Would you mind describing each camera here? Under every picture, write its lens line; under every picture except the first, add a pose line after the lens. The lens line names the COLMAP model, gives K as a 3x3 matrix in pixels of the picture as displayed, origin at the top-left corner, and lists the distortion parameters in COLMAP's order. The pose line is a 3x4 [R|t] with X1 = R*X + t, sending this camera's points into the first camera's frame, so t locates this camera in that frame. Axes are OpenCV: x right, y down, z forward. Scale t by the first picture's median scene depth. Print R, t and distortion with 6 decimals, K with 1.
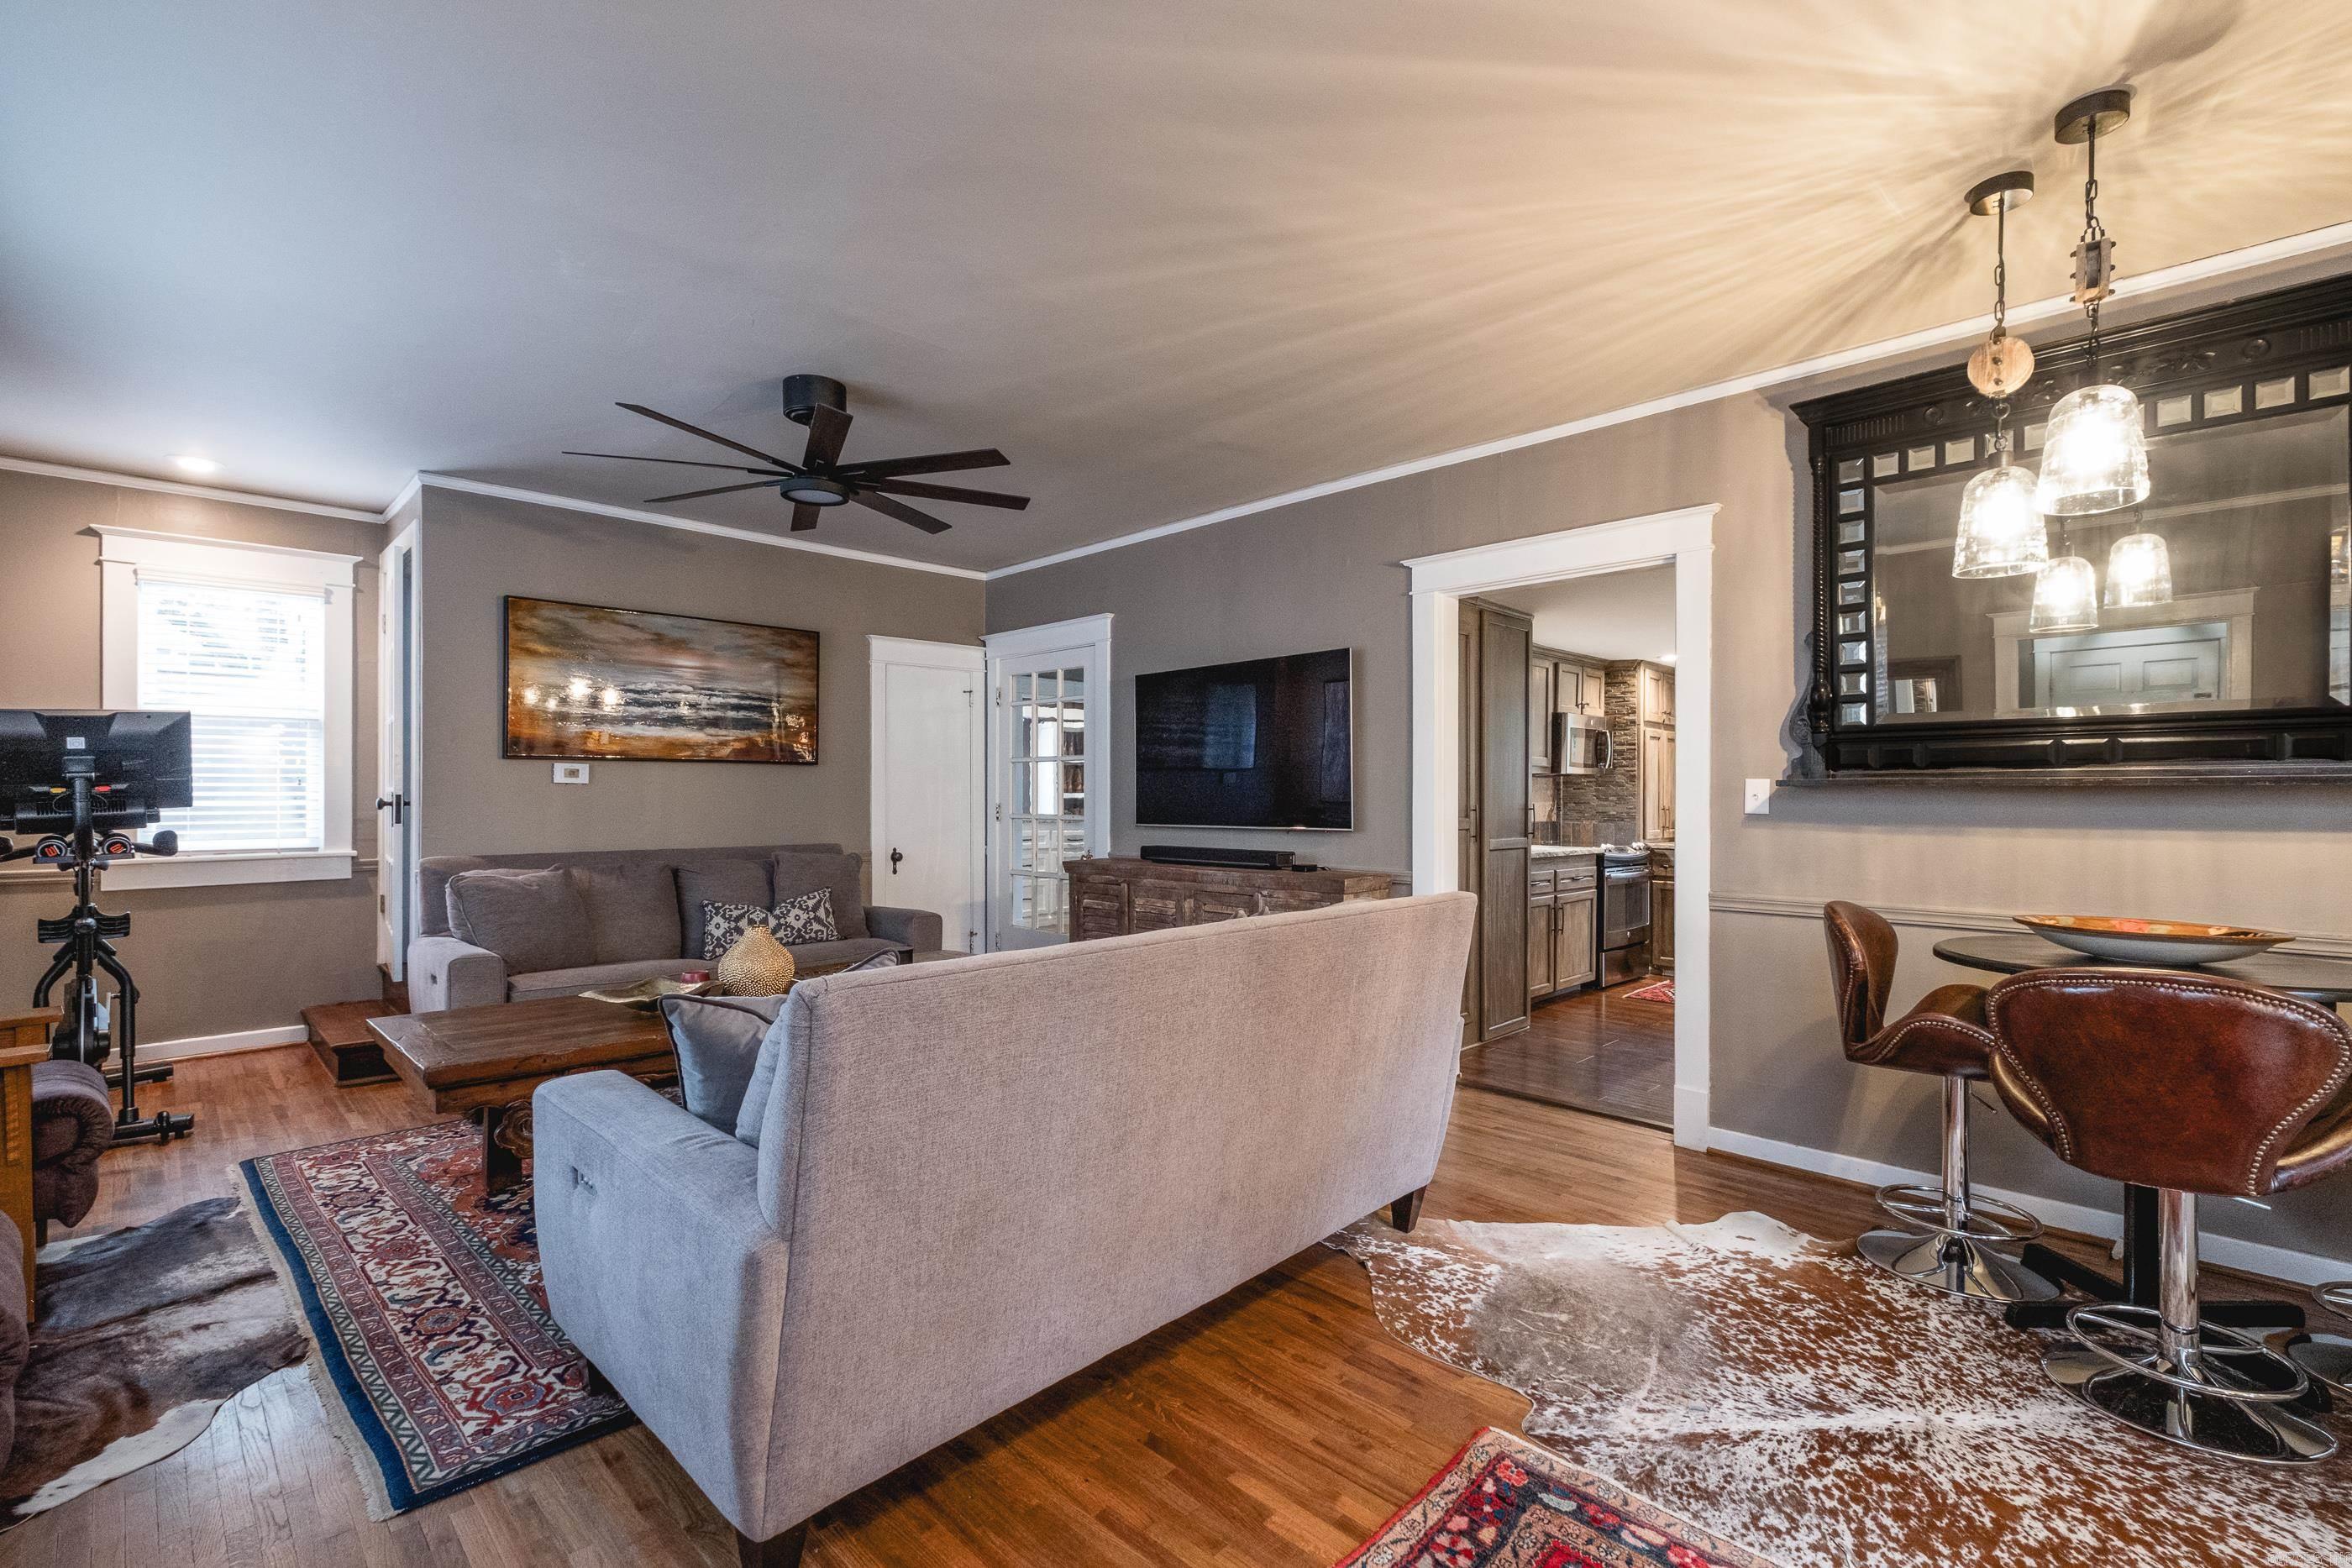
lens RADIAL K [[1028.4, 0, 1176.0], [0, 1028.4, 784.0], [0, 0, 1]] dist [0.001950, -0.000197]
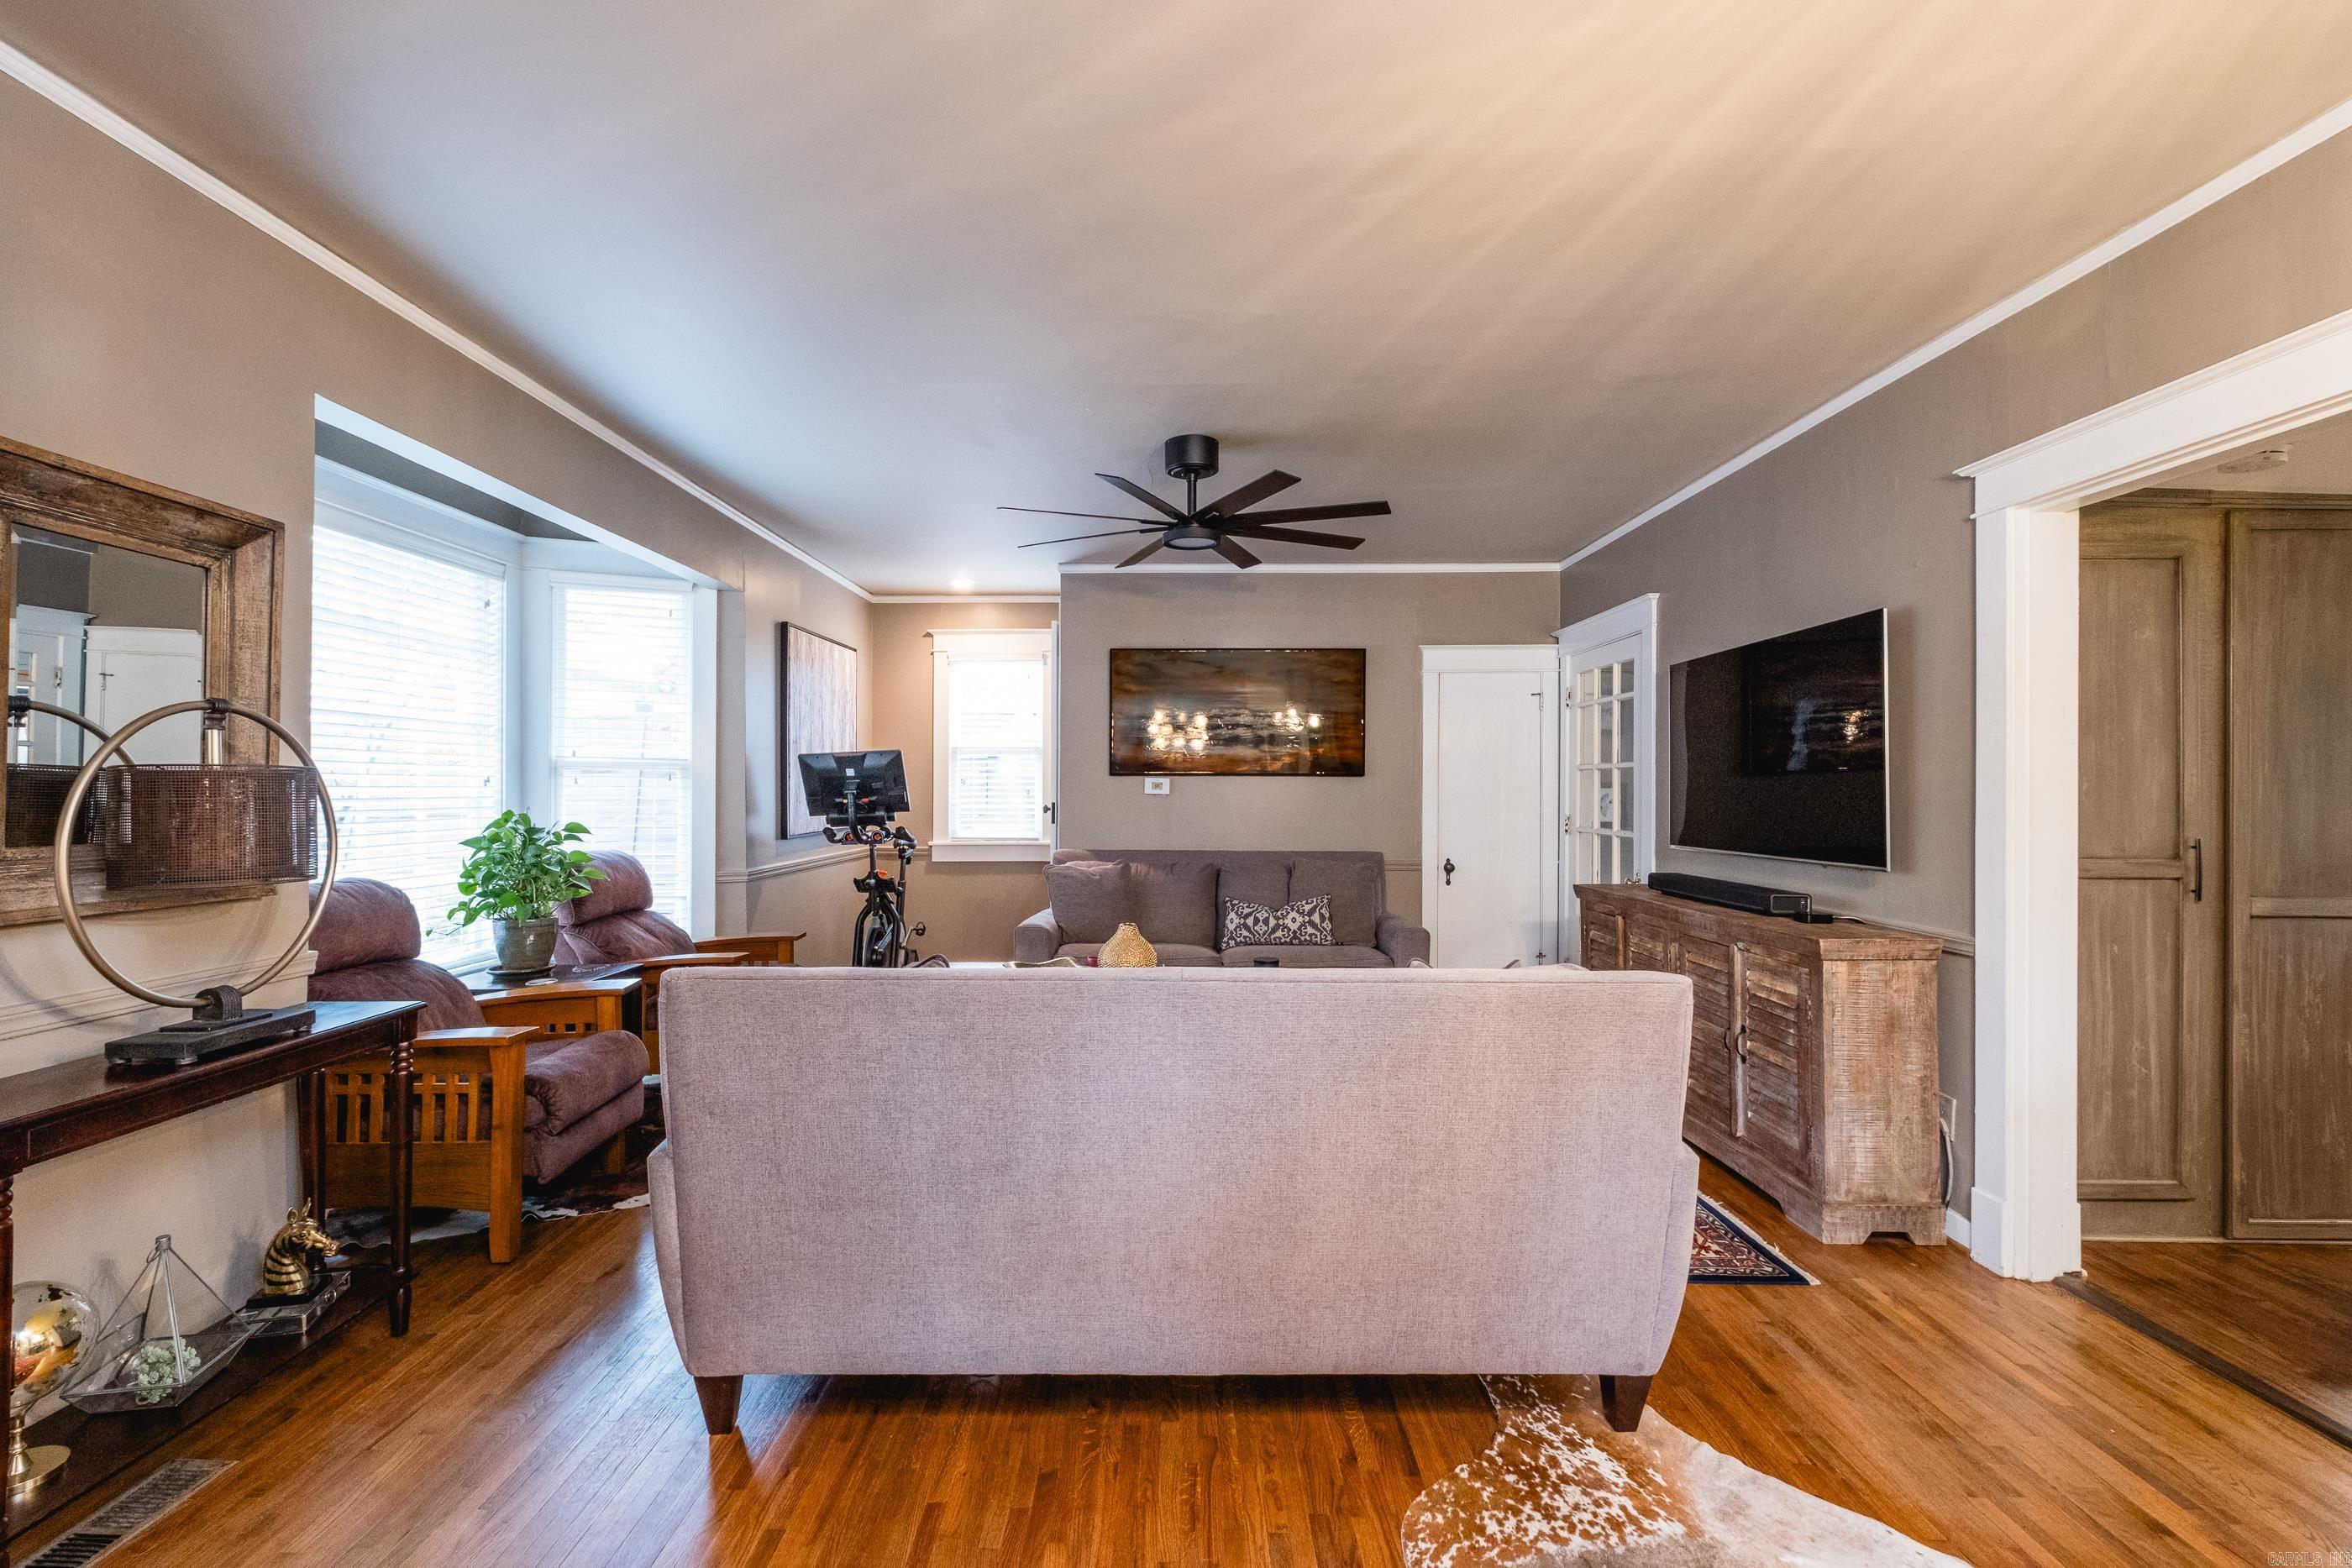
lens RADIAL K [[1024.9, 0, 1168.1], [0, 1024.9, 776.0], [0, 0, 1]] dist [0.001037, -0.000318]
pose [[0.695000, -0.006921, -0.718976, 0.330289], [0.003410, 0.999974, -0.006329, -0.015766], [0.719001, 0.001947, 0.695006, 0.164200]]
